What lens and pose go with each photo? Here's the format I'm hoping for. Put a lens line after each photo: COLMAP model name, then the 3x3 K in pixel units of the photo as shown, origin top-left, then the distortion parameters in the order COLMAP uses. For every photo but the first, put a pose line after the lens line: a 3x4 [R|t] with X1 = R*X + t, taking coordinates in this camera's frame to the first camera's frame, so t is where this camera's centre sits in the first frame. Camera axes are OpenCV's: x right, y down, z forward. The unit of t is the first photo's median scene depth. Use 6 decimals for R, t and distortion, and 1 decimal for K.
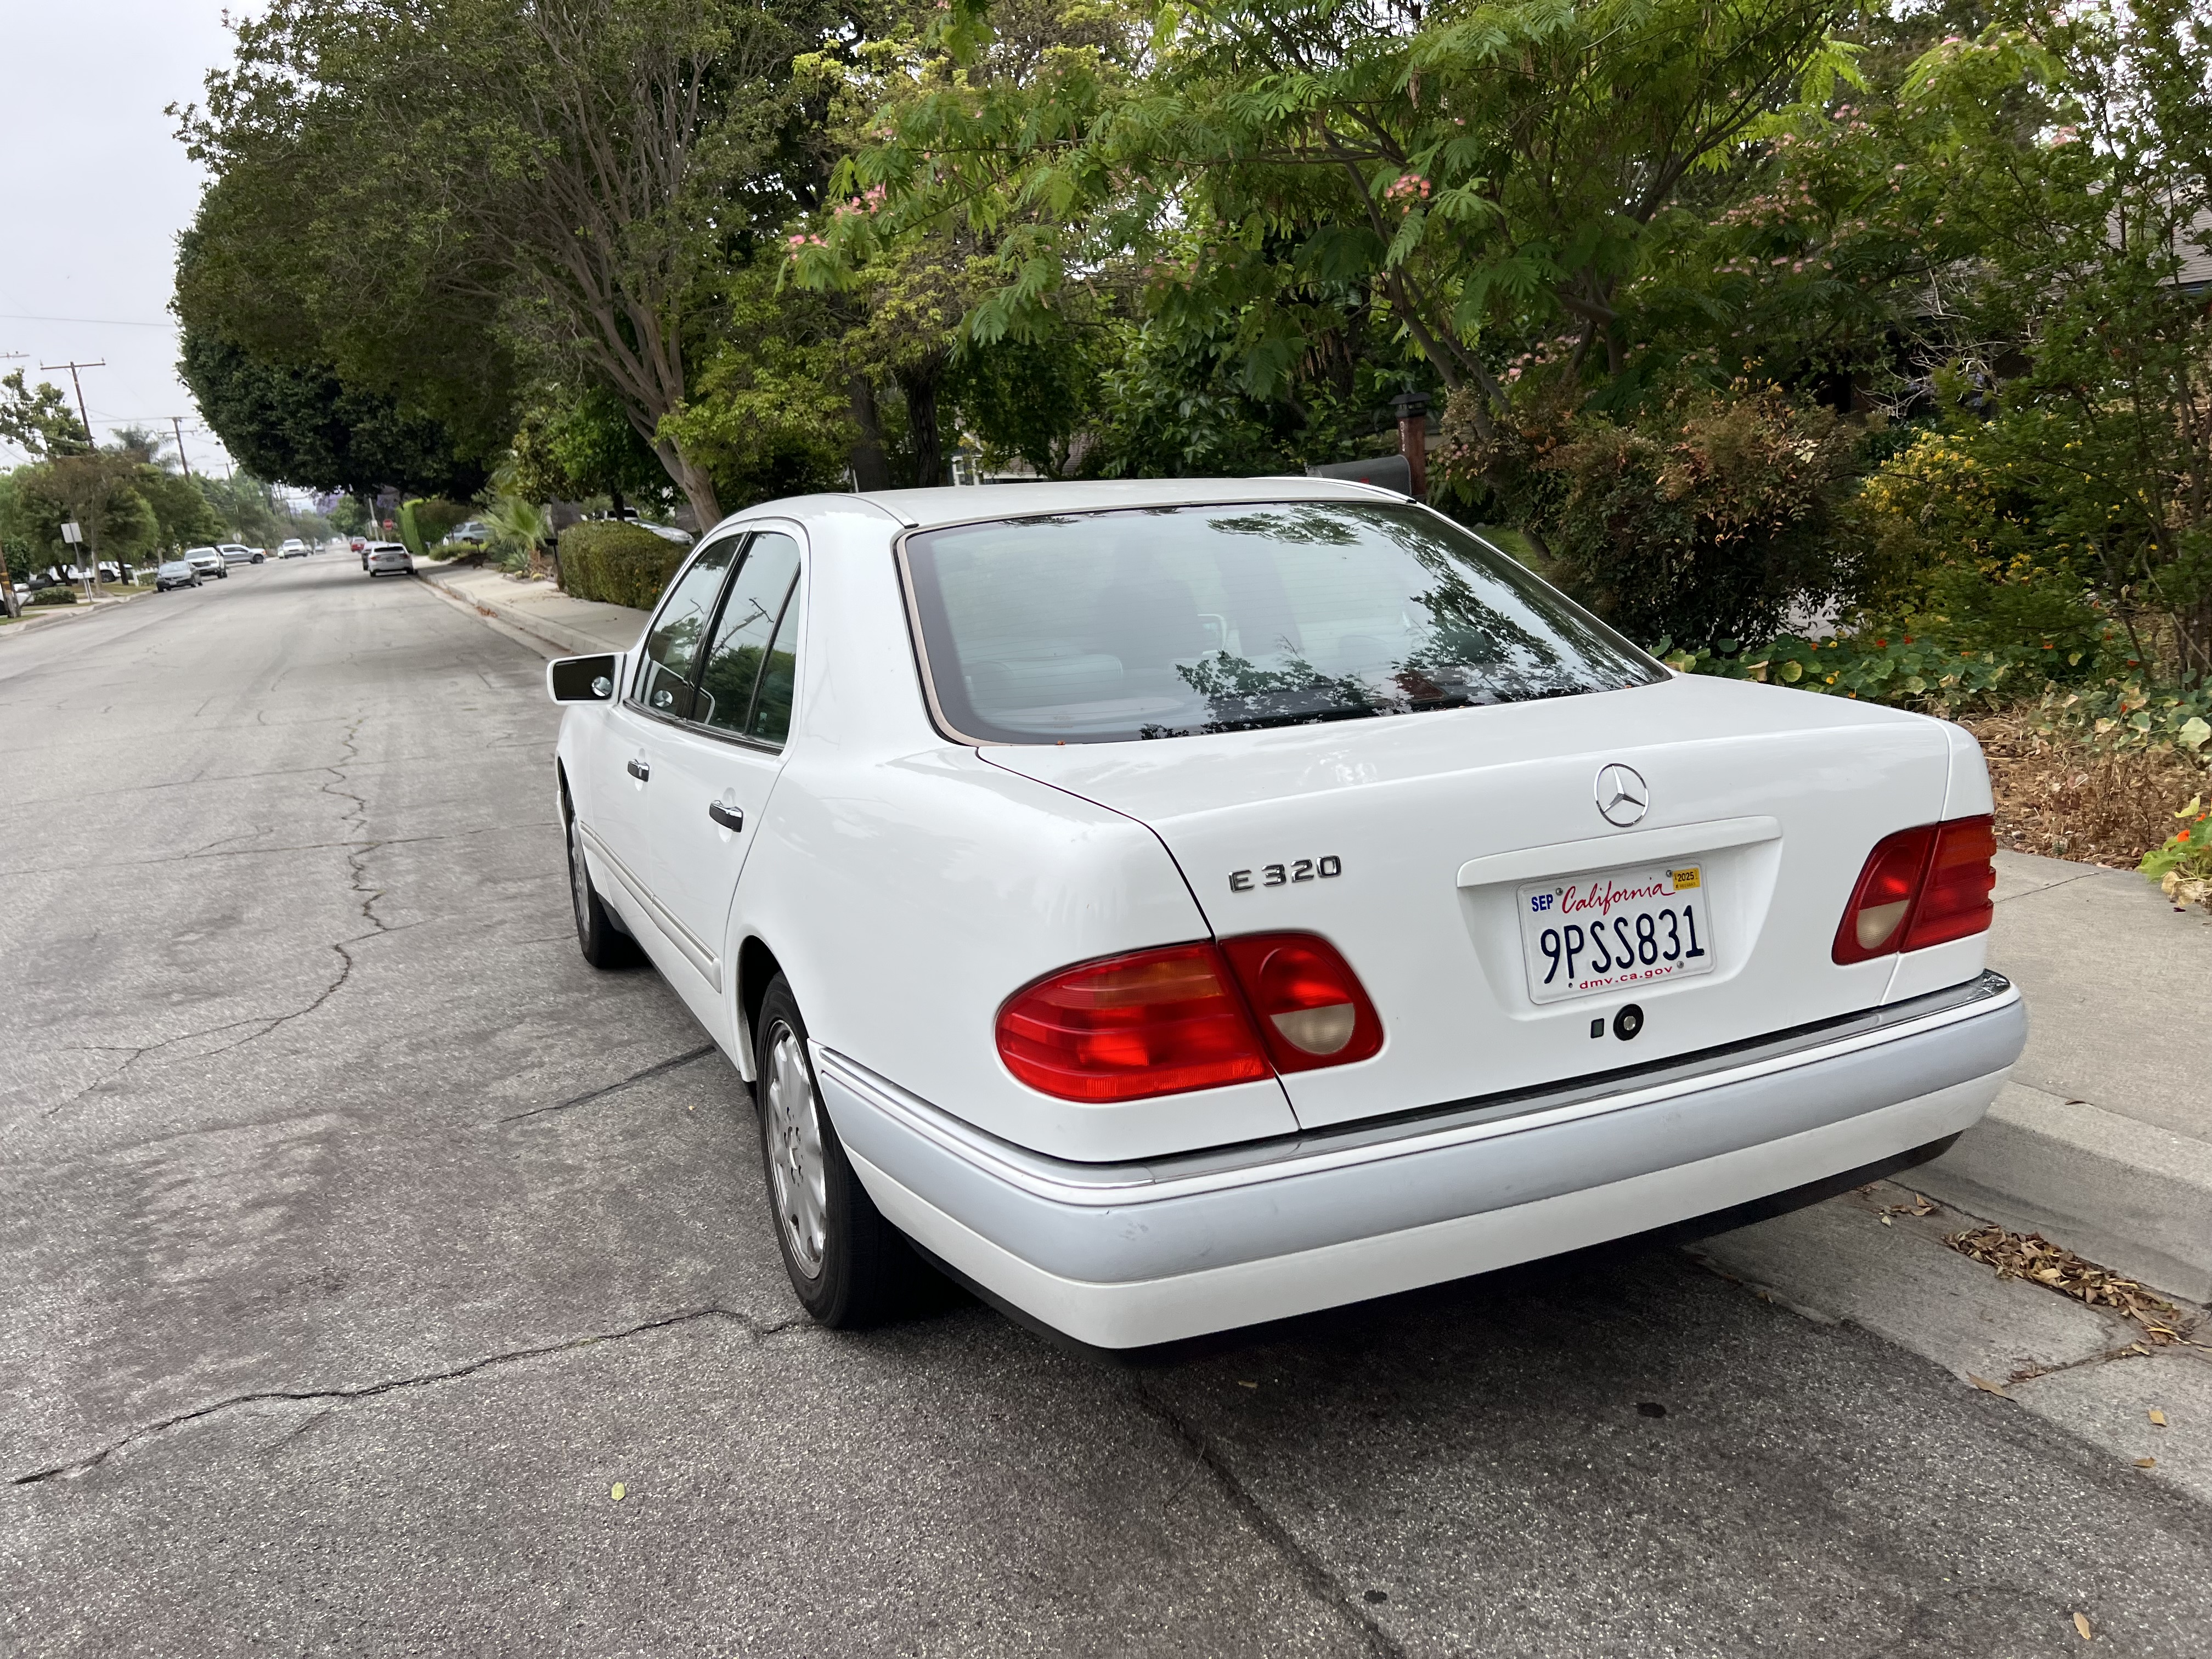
lens RADIAL K [[1678.3, 0, 1099.1], [0, 1678.3, 820.7], [0, 0, 1]] dist [0.052029, -0.050732]
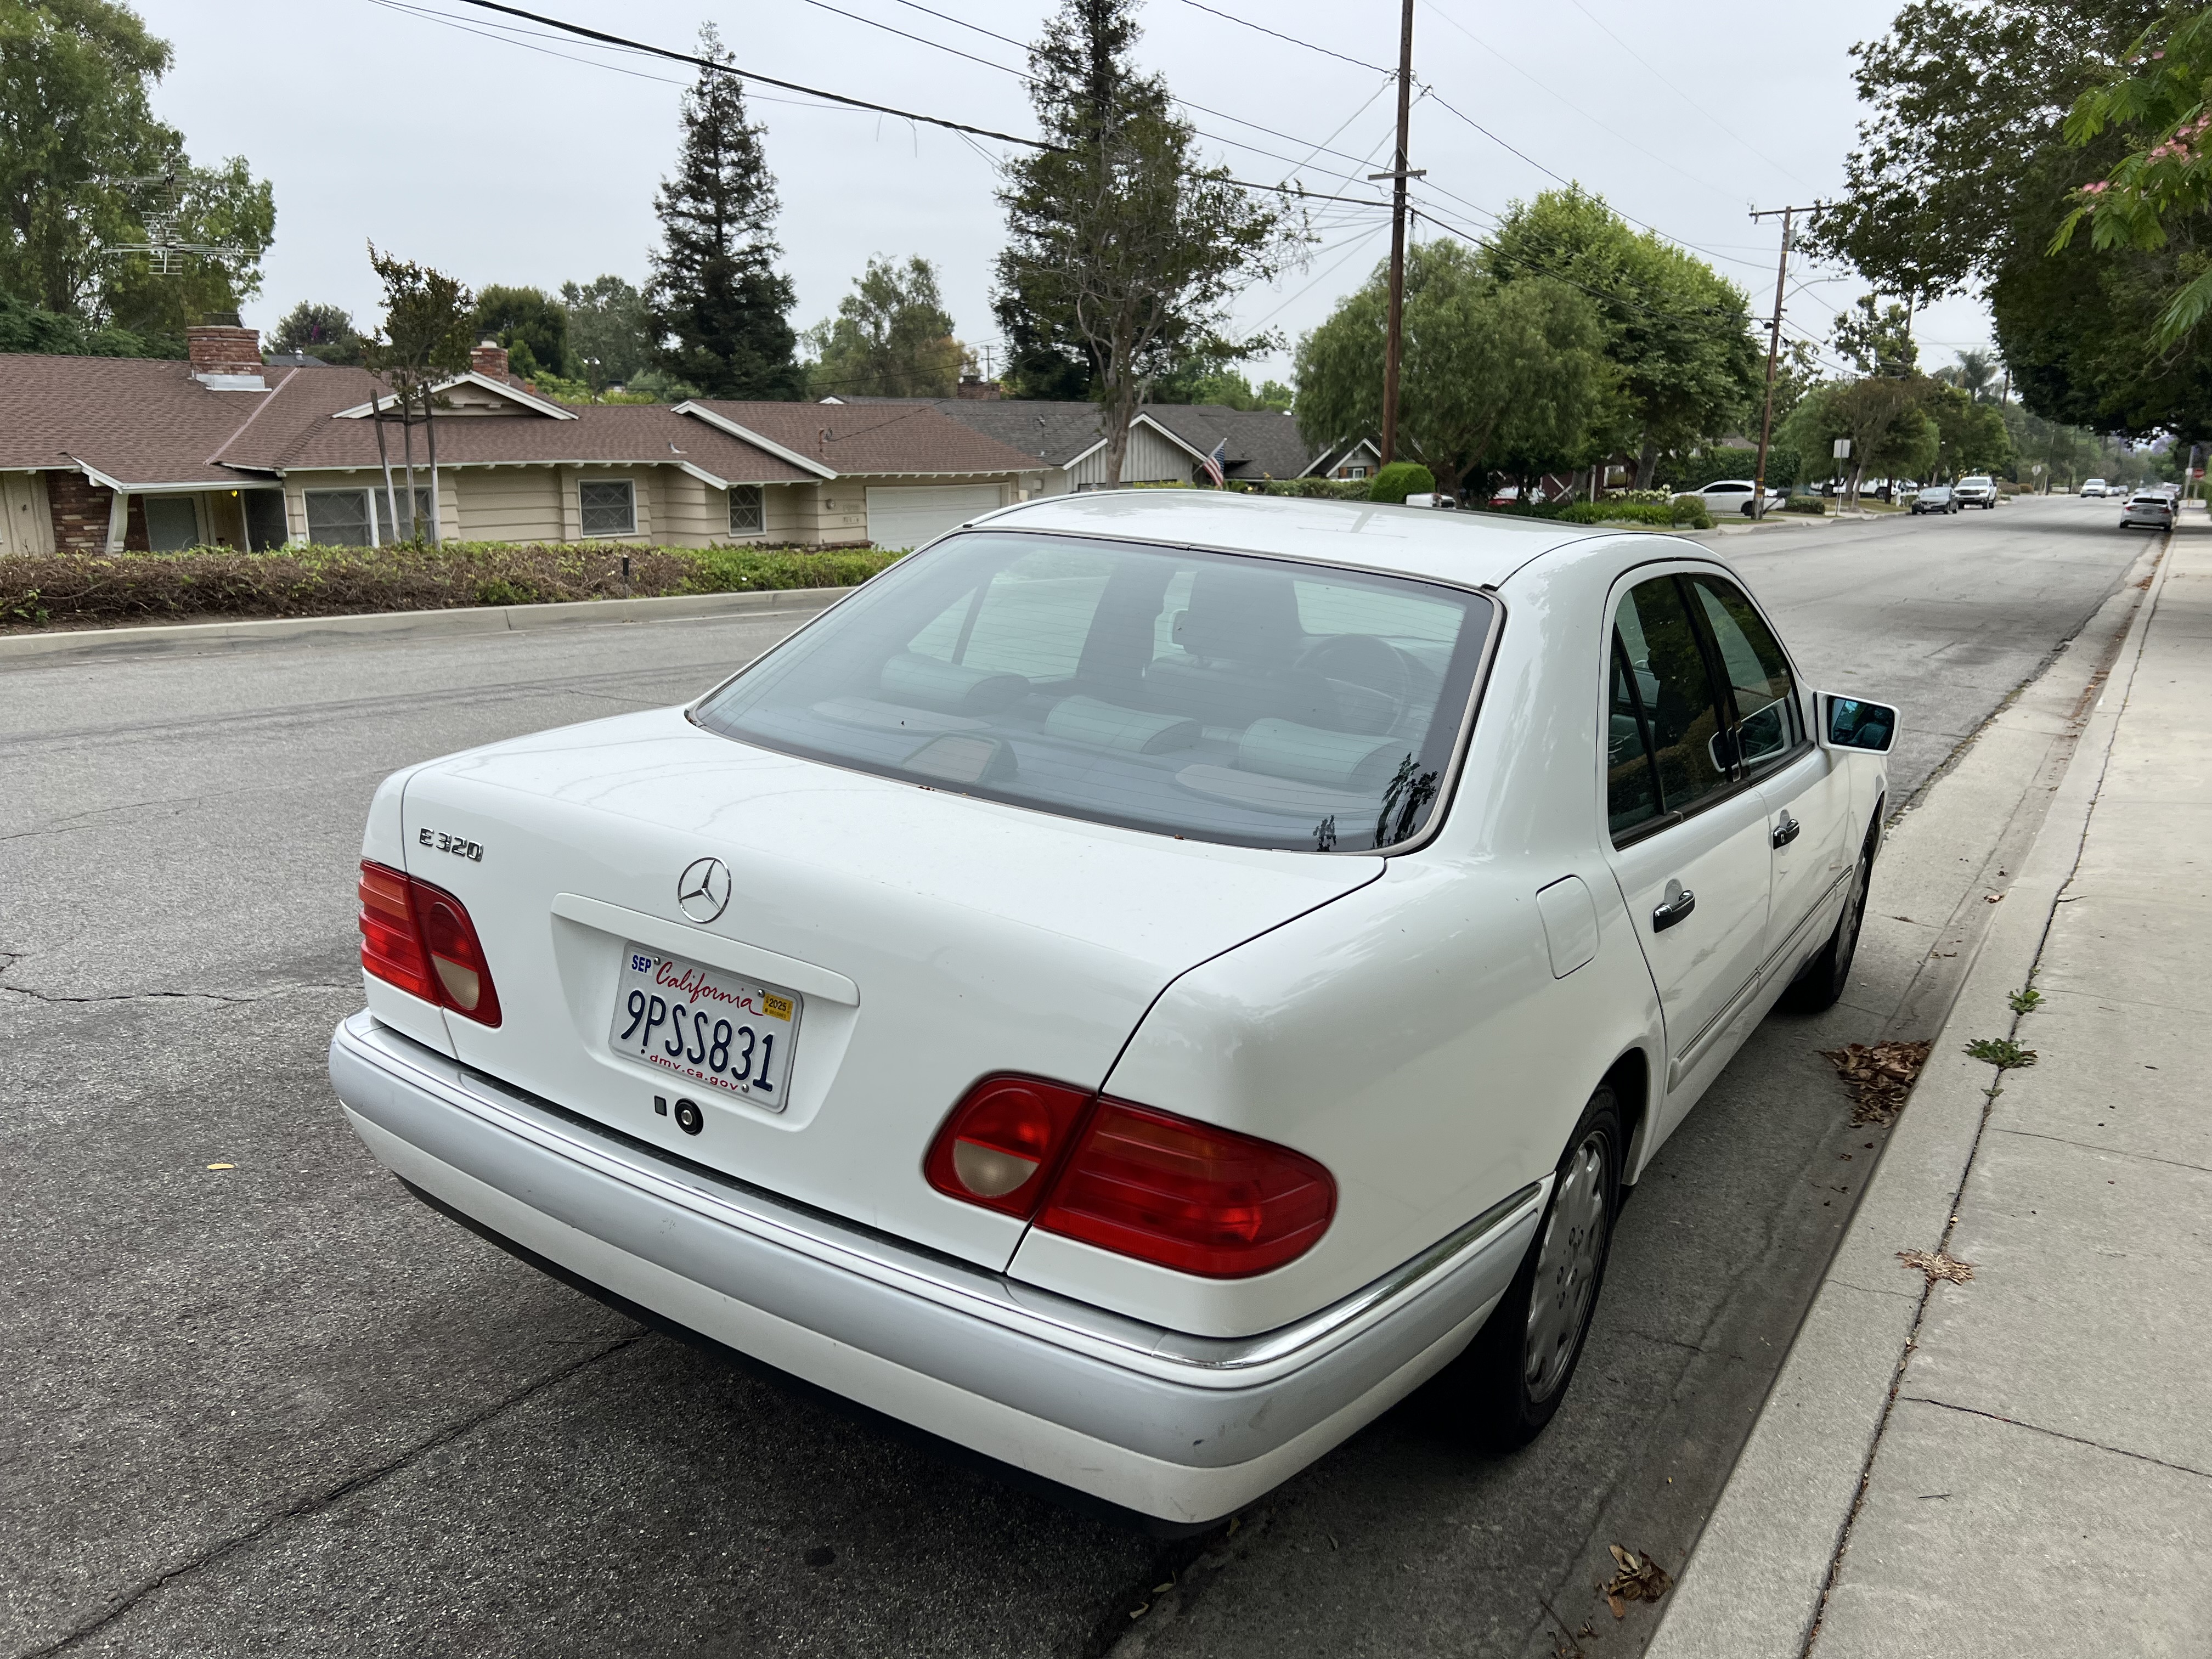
lens RADIAL K [[1678.3, 0, 1100.1], [0, 1678.3, 829.4], [0, 0, 1]] dist [0.052029, -0.050732]
pose [[0.542584, 0.284530, -0.790345, 0.733758], [-0.246630, 0.953378, 0.173907, -0.169000], [0.802979, 0.100563, 0.587462, 0.374812]]
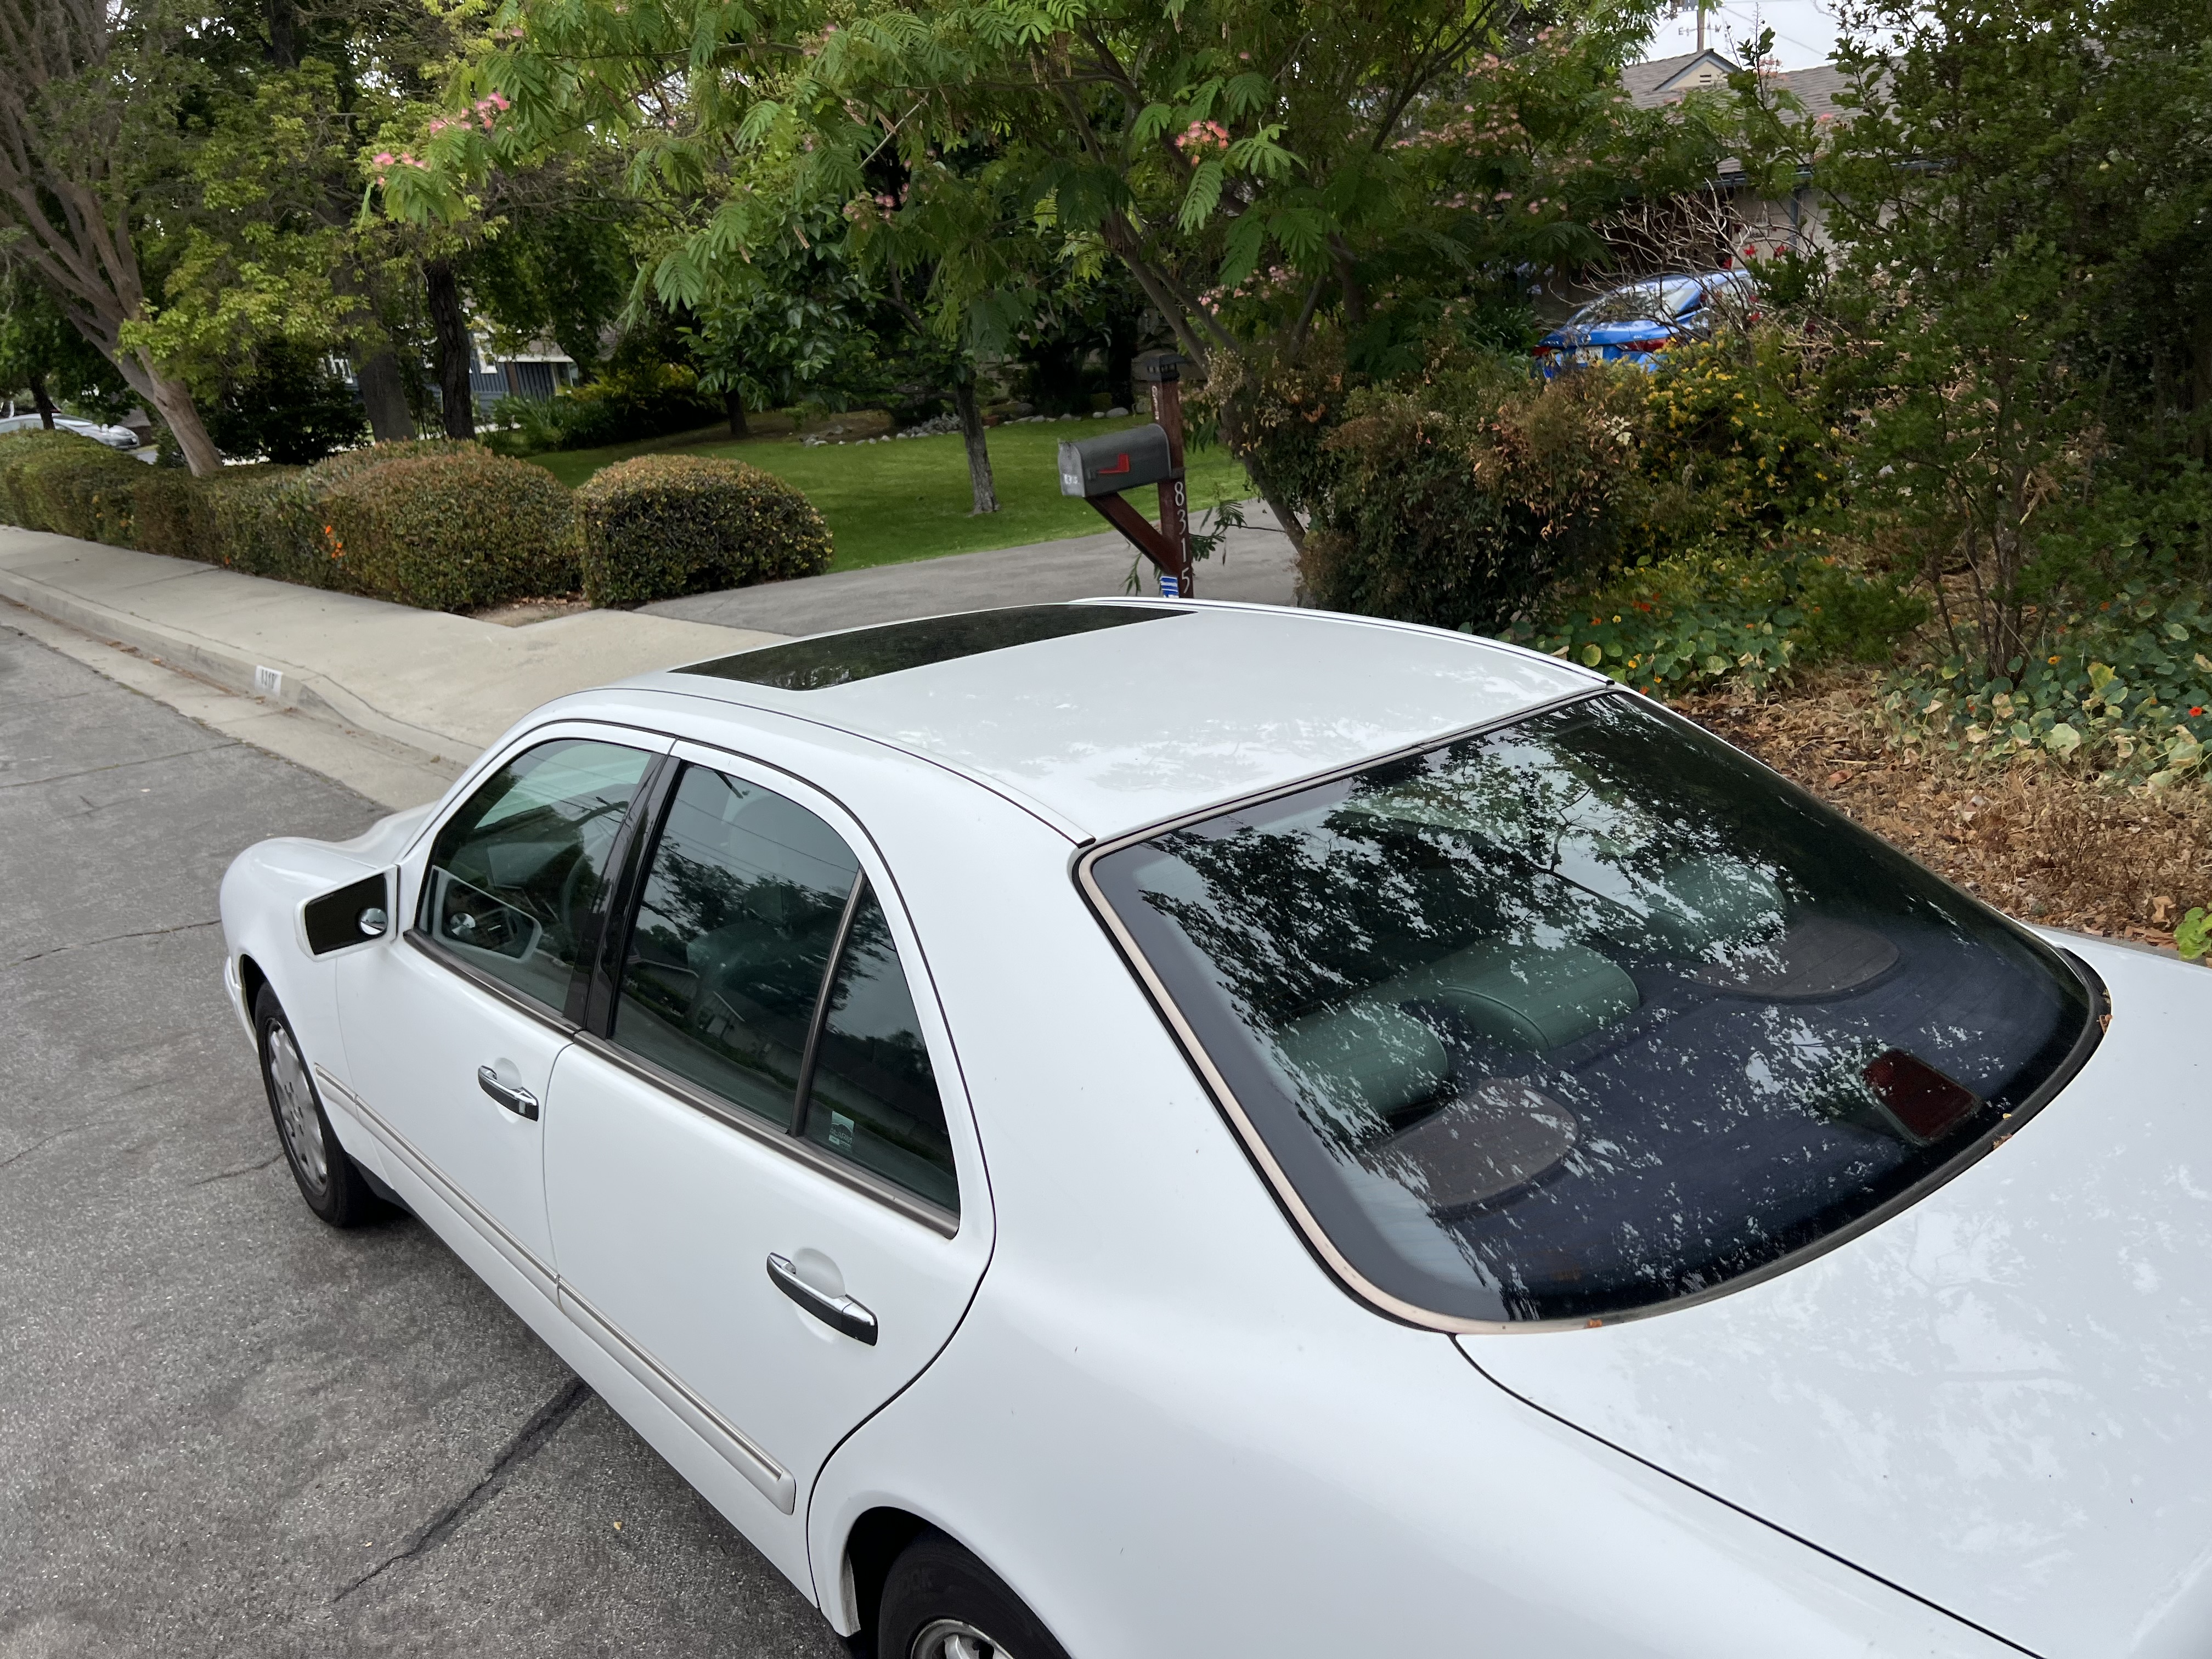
lens RADIAL K [[1678.3, 0, 1118.2], [0, 1678.3, 836.1], [0, 0, 1]] dist [0.052029, -0.050732]
pose [[0.958673, -0.099273, 0.266629, -0.075477], [0.075725, 0.992378, 0.097216, -0.066636], [-0.274247, -0.073008, 0.958884, 0.100036]]
